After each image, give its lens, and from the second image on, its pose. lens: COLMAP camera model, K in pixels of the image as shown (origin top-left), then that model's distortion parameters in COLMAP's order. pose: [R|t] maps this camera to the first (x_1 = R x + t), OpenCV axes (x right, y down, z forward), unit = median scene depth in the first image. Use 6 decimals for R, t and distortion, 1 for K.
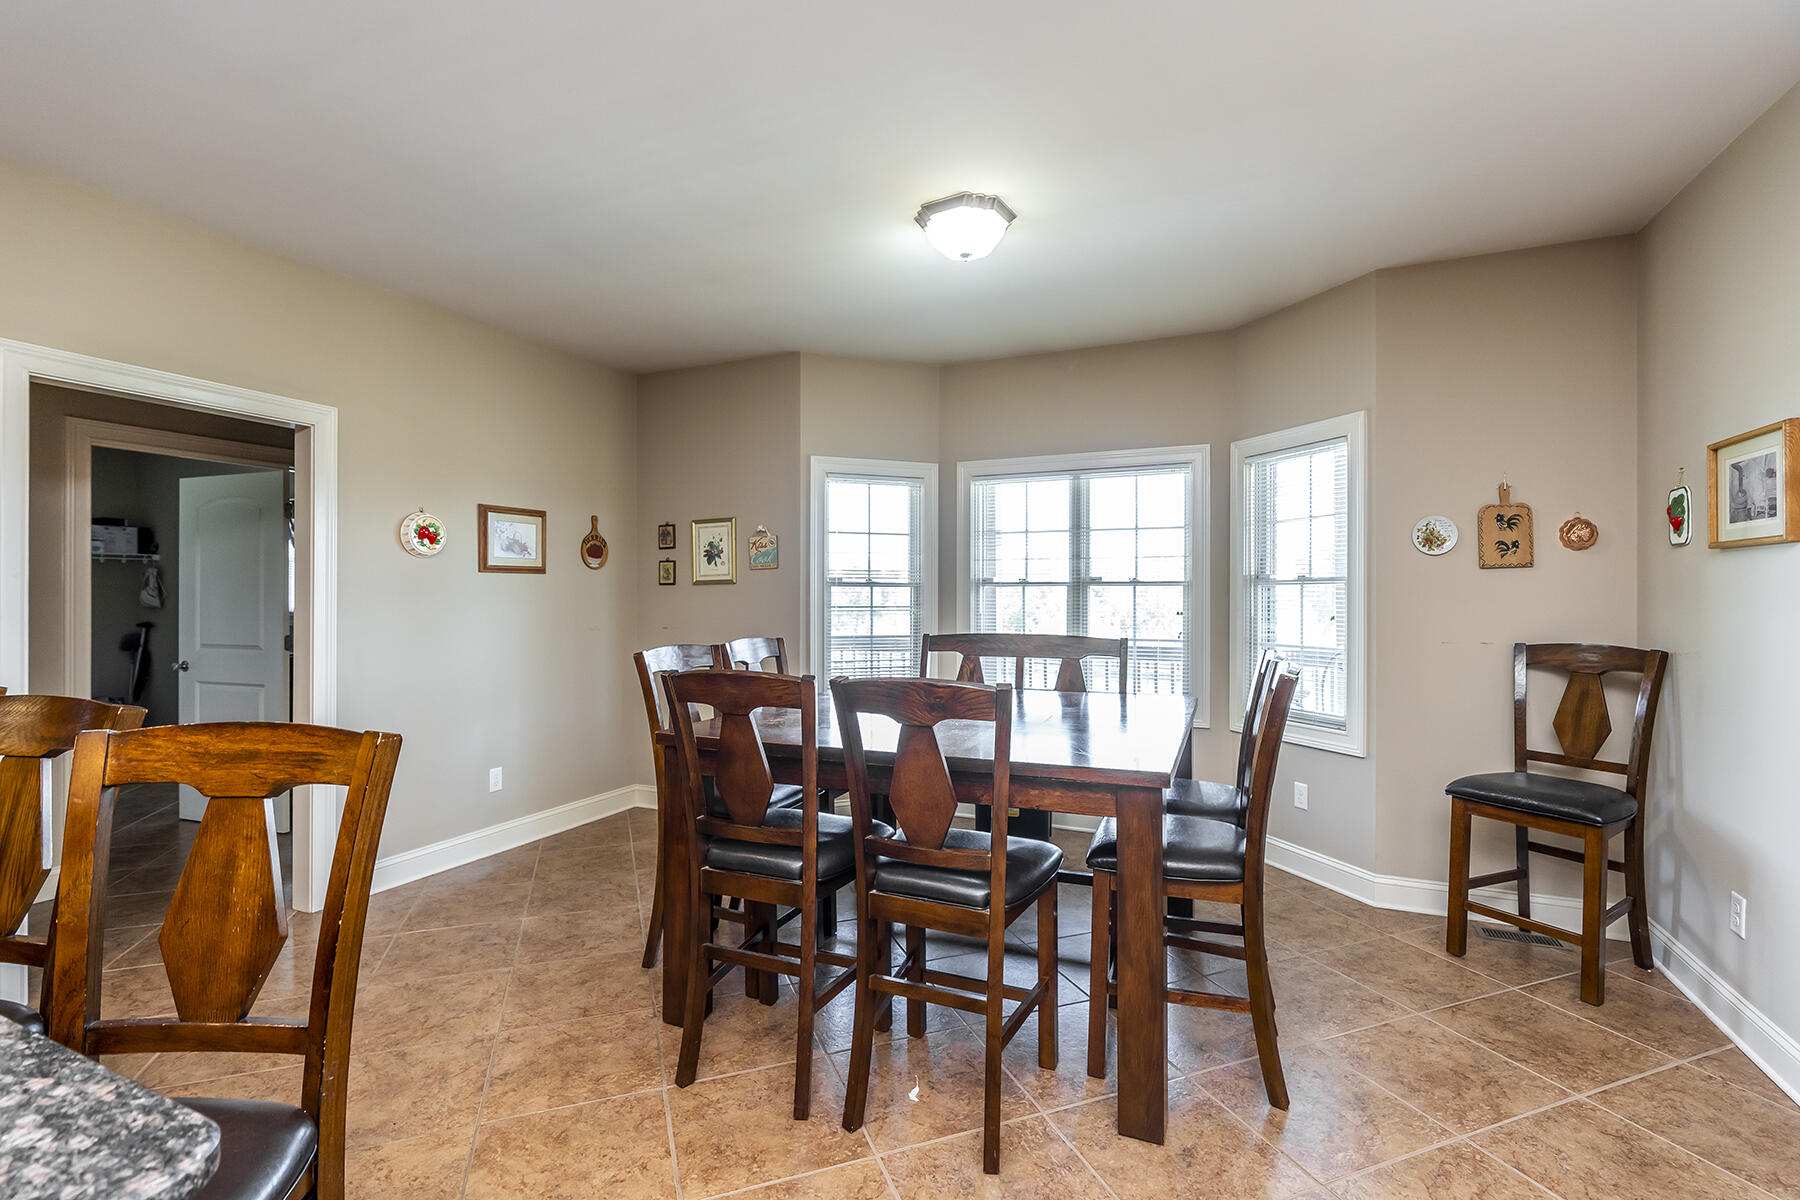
lens RADIAL K [[825.0, 0, 902.7], [0, 825.0, 595.9], [0, 0, 1]] dist [0.005263, 0.000952]
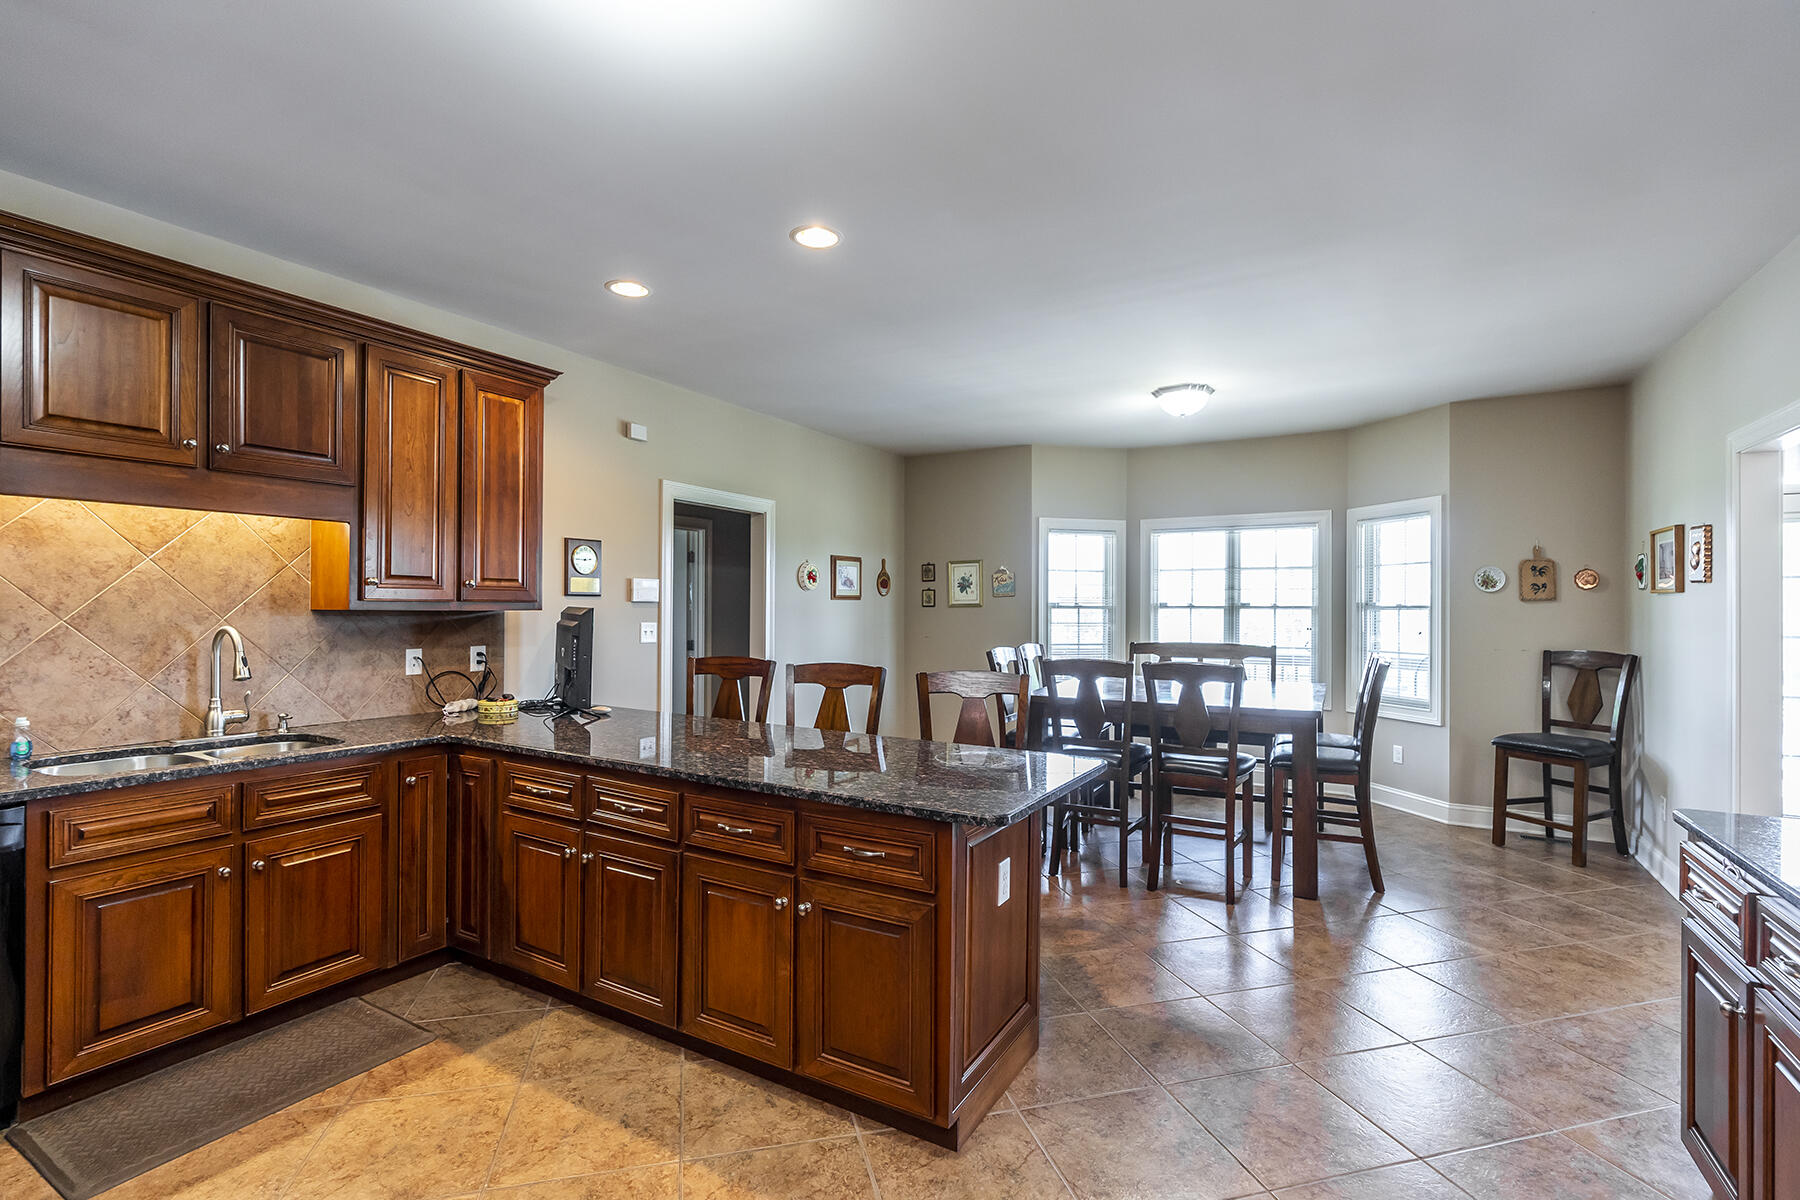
lens RADIAL K [[825.0, 0, 904.0], [0, 825.0, 608.1], [0, 0, 1]] dist [0.005263, 0.000952]
pose [[0.994698, 0.002517, -0.102807, -0.235343], [-0.002326, 0.999995, 0.001974, -0.017654], [0.102811, -0.001724, 0.994699, -0.540922]]
